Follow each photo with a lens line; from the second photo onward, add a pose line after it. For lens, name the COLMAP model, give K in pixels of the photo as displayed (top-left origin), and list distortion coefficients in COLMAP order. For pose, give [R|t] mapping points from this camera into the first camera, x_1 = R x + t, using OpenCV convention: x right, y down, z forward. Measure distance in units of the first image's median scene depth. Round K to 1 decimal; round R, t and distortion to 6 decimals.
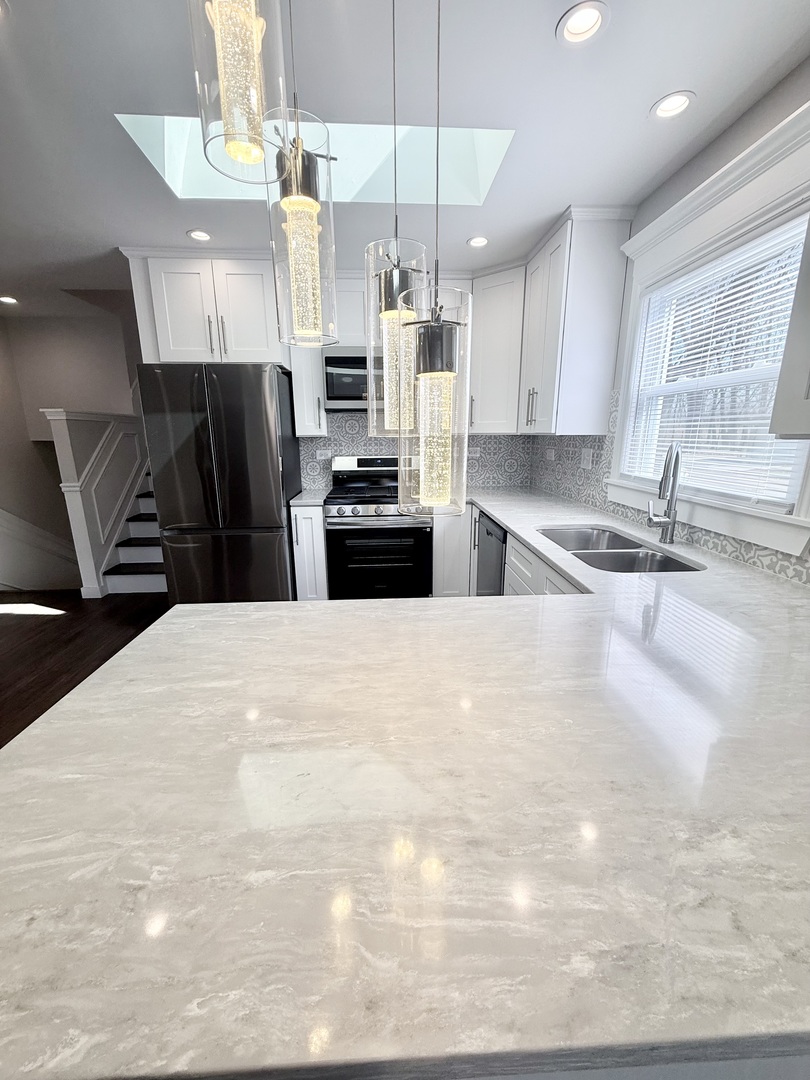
lens RADIAL K [[428.8, 0, 403.5], [0, 428.8, 537.4], [0, 0, 1]] dist [-0.000663, 0.000163]
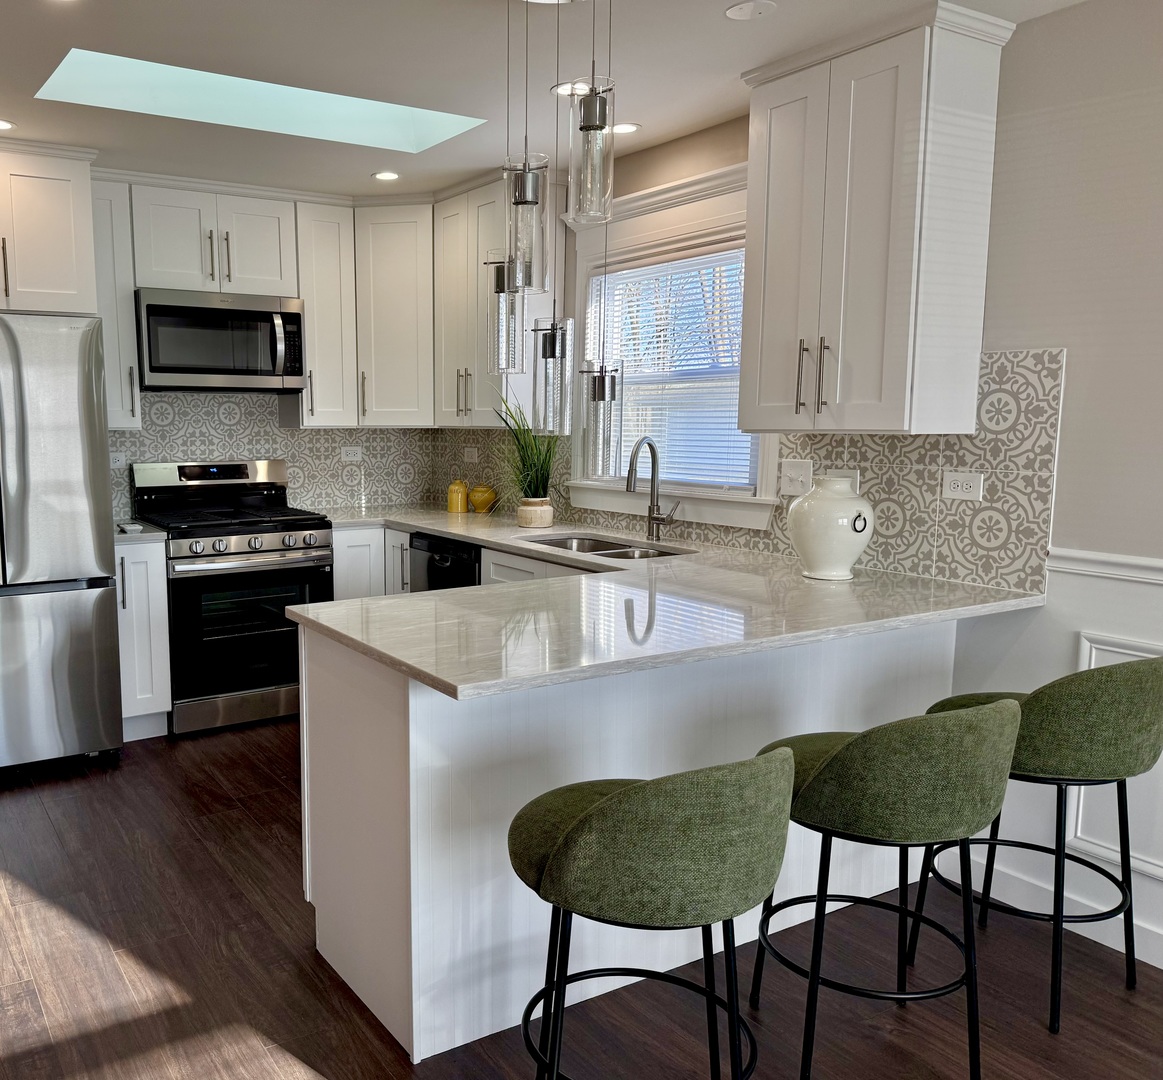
lens RADIAL K [[998.9, 0, 448.3], [0, 998.9, 552.3], [0, 0, 1]] dist [0.157875, -0.298197]
pose [[0.888763, -0.058776, 0.454583, -0.696749], [0.106366, 0.991119, -0.079808, 0.145420], [-0.445855, 0.119282, 0.887122, -0.666674]]
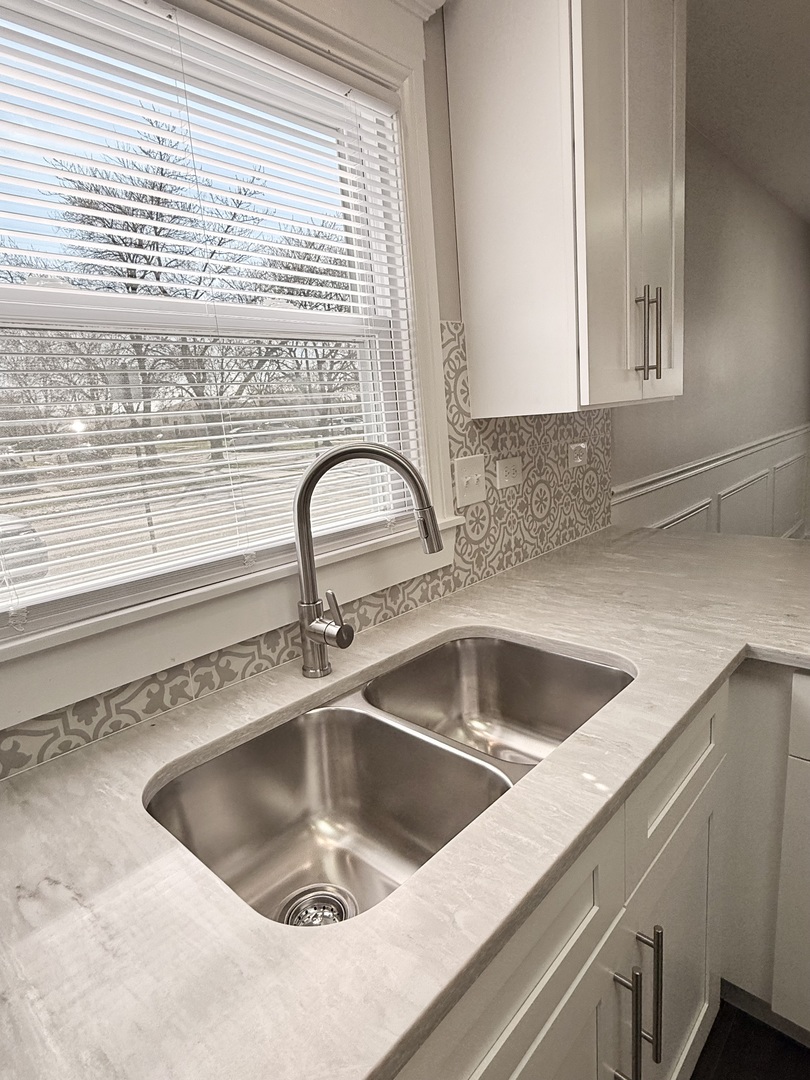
lens RADIAL K [[597.5, 0, 403.5], [0, 597.5, 537.2], [0, 0, 1]] dist [-0.002344, -0.000769]
pose [[-0.692887, -0.091571, 0.715208, 0.106898], [0.246472, 0.902075, 0.354276, -0.267426], [-0.677612, 0.421752, -0.602467, 1.077397]]
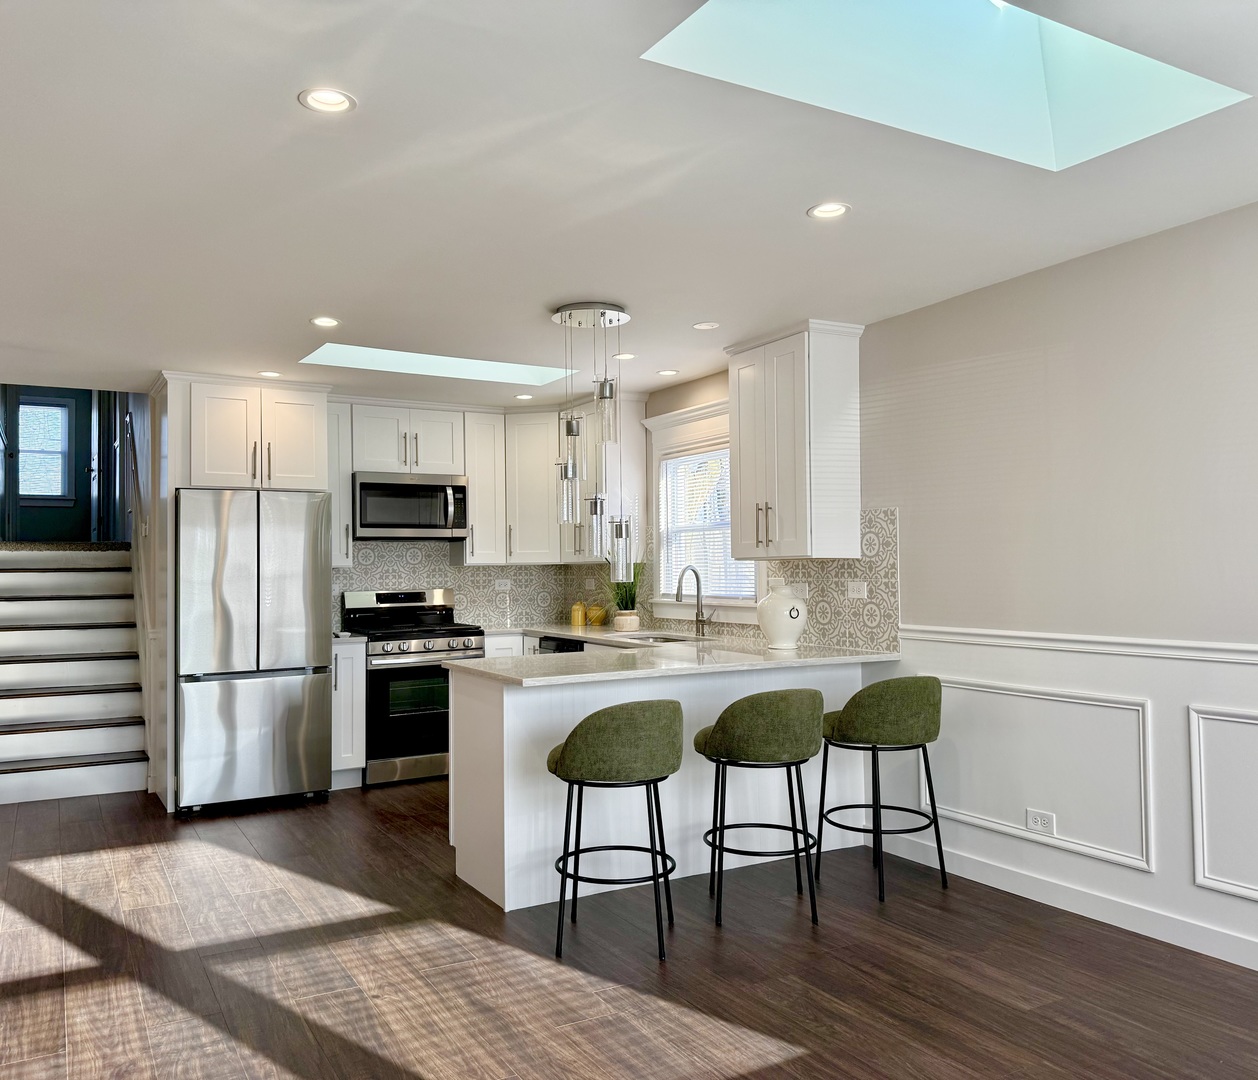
lens RADIAL K [[1003.7, 0, 621.0], [0, 1003.7, 534.3], [0, 0, 1]] dist [0.085045, -0.004295]
pose [[0.894596, 0.010307, 0.446758, -0.929459], [0.112909, 0.962084, -0.248288, 0.410052], [-0.432377, 0.272560, 0.859512, -1.536475]]
